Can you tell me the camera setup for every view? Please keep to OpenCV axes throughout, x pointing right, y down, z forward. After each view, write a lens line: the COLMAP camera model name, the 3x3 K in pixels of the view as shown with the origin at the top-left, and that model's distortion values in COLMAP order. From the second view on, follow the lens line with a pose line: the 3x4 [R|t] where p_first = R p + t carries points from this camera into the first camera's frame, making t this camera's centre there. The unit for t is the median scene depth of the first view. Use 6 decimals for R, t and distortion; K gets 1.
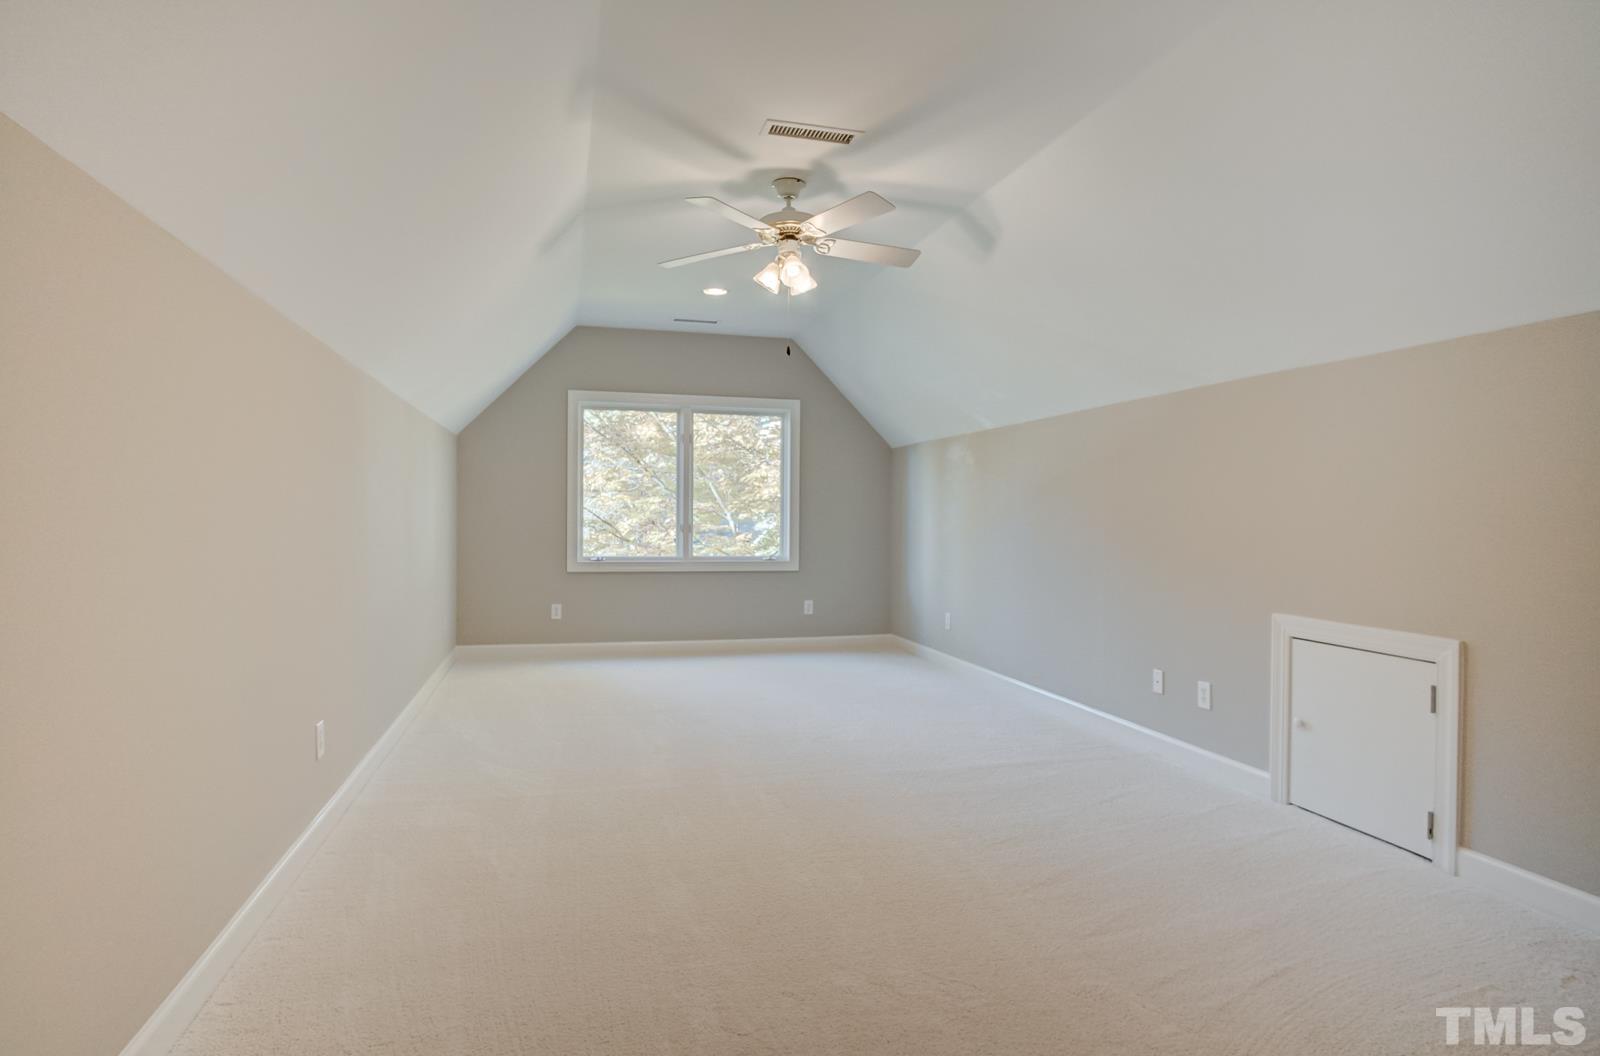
lens RADIAL K [[855.5, 0, 803.0], [0, 855.5, 527.8], [0, 0, 1]] dist [0.003388, 0.000232]
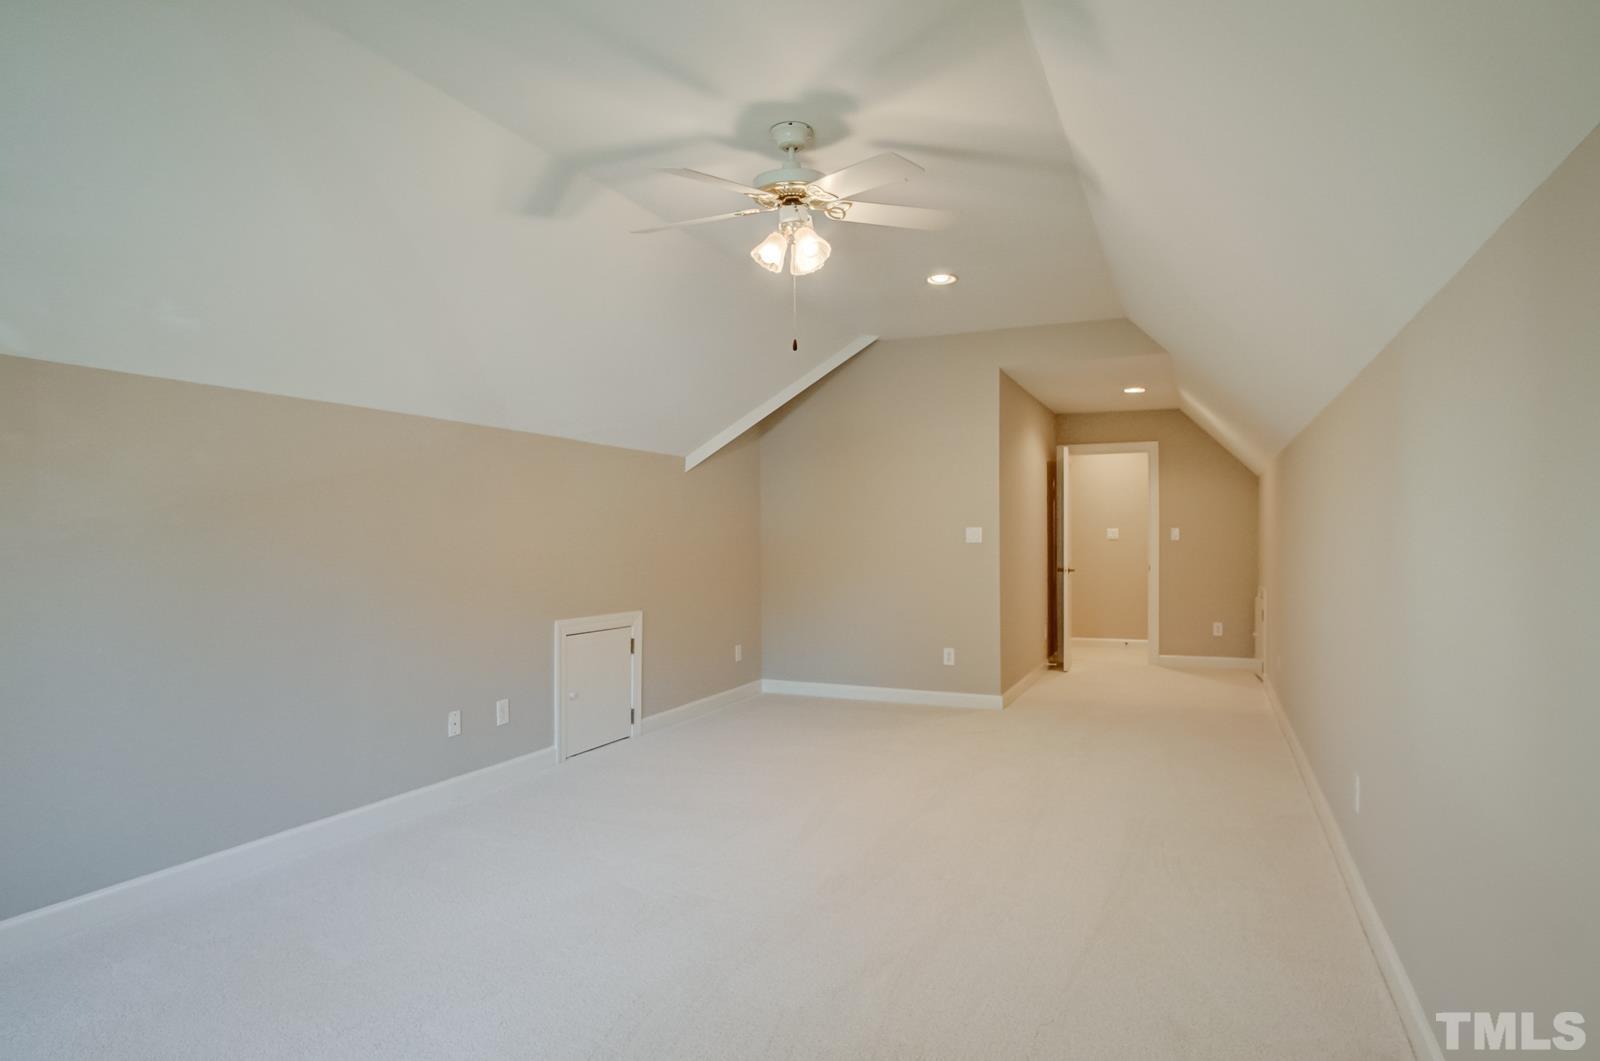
lens RADIAL K [[861.7, 0, 805.4], [0, 861.7, 529.0], [0, 0, 1]] dist [-0.002157, -0.000631]
pose [[-0.776737, 0.006771, 0.629789, -0.694348], [0.009242, 0.999957, 0.000648, -0.046647], [-0.629757, 0.006324, -0.776766, 2.135502]]
